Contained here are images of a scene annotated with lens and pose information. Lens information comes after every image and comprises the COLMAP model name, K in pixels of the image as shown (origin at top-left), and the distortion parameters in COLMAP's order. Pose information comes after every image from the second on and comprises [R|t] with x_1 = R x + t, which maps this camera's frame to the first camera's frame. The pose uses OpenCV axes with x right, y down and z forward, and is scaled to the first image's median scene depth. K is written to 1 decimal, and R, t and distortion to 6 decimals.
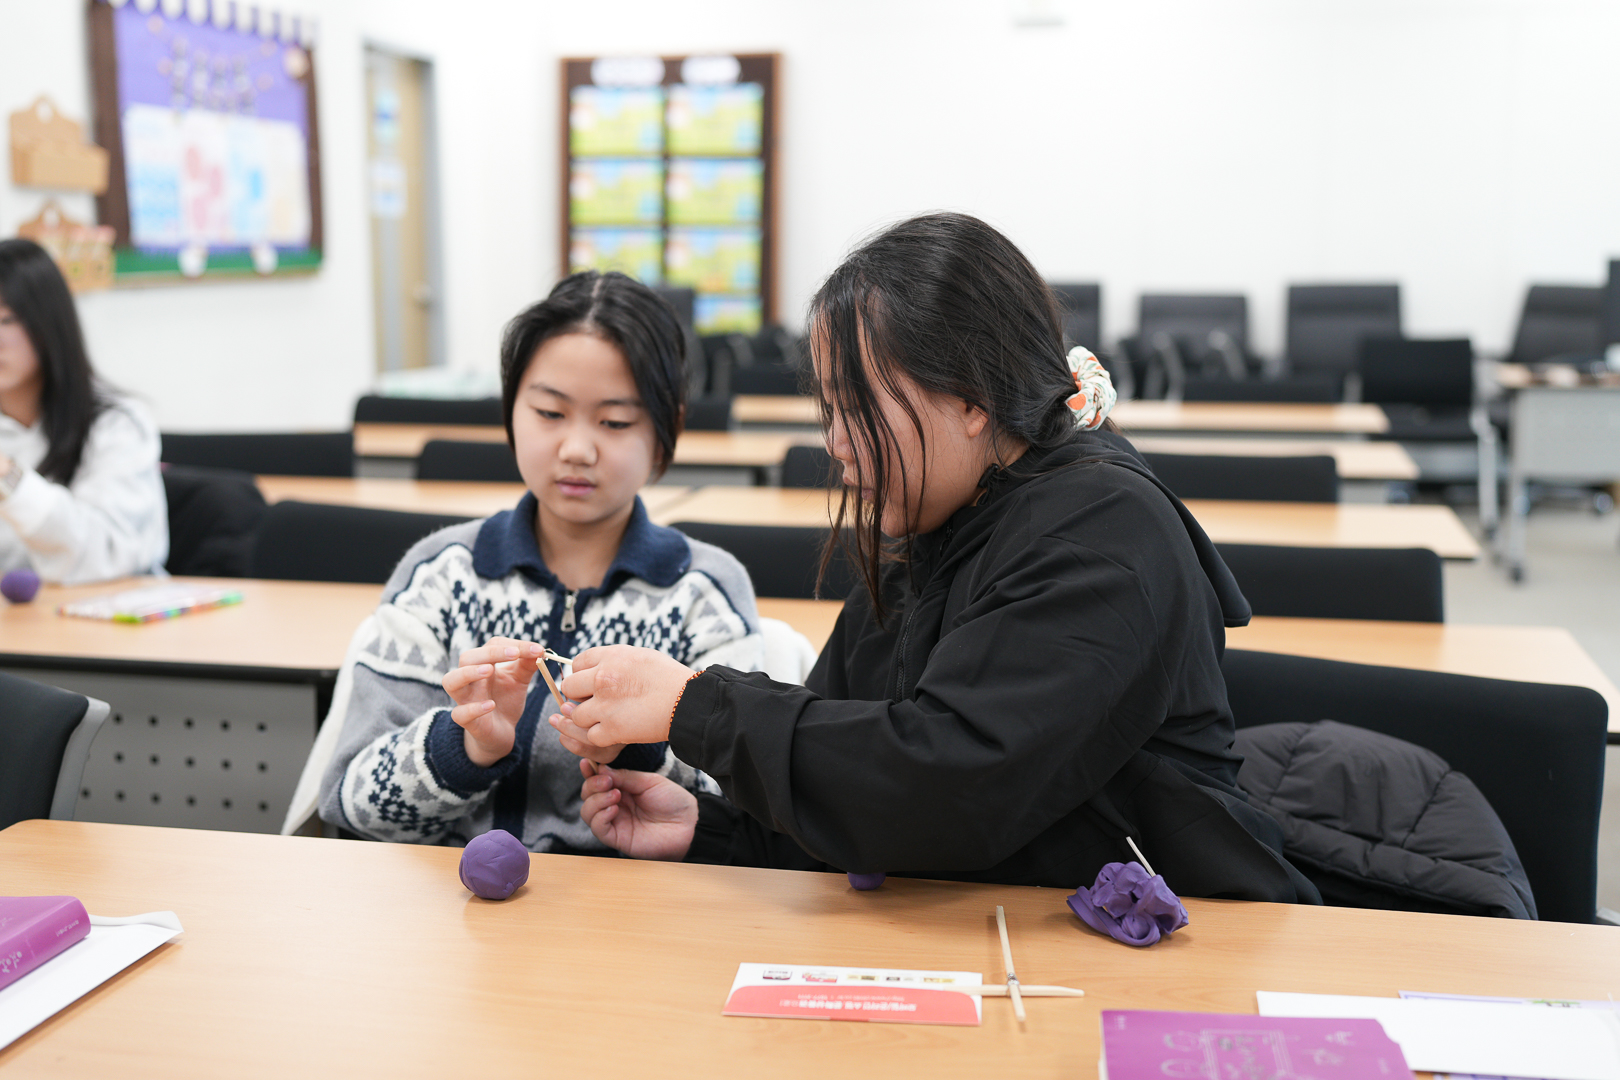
lens RADIAL K [[1793.6, 0, 839.3], [0, 1793.6, 462.9], [0, 0, 1]] dist [0.000345, 0.006393]
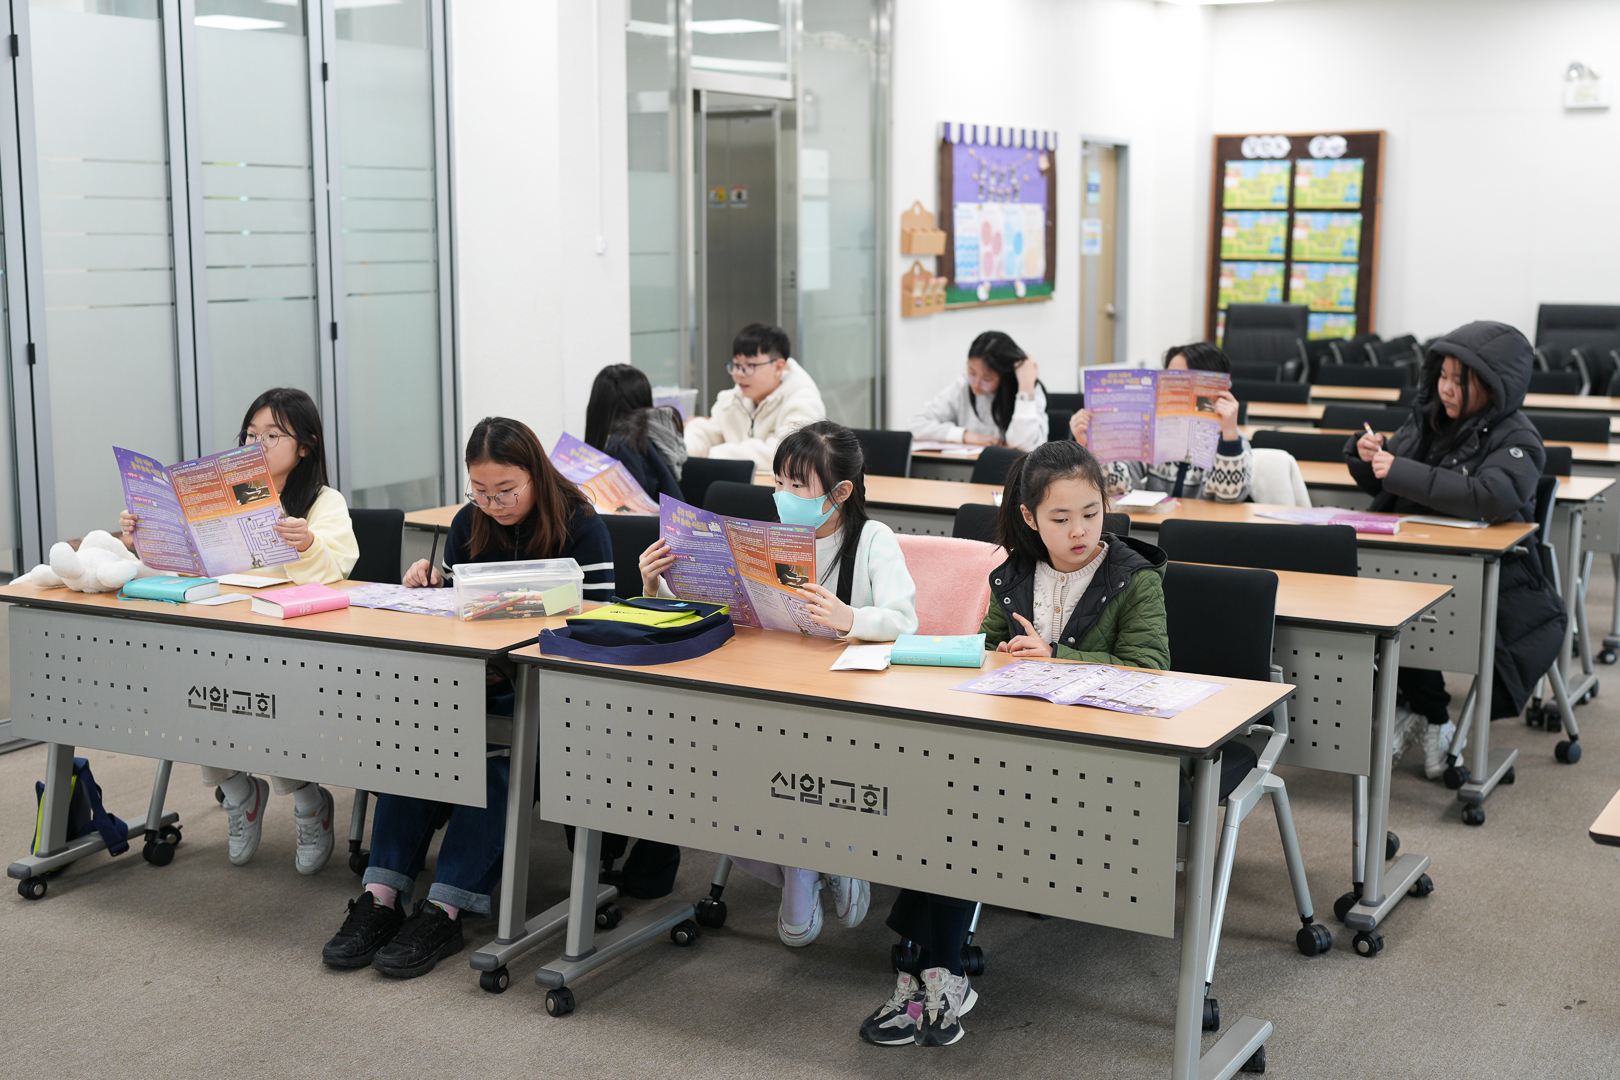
lens RADIAL K [[1793.6, 0, 839.3], [0, 1793.6, 462.9], [0, 0, 1]] dist [0.000345, 0.006393]
pose [[0.937772, 0.043560, -0.344509, 0.064218], [-0.041255, 0.999050, 0.014024, 0.018330], [0.344792, 0.001062, 0.938678, -0.433409]]
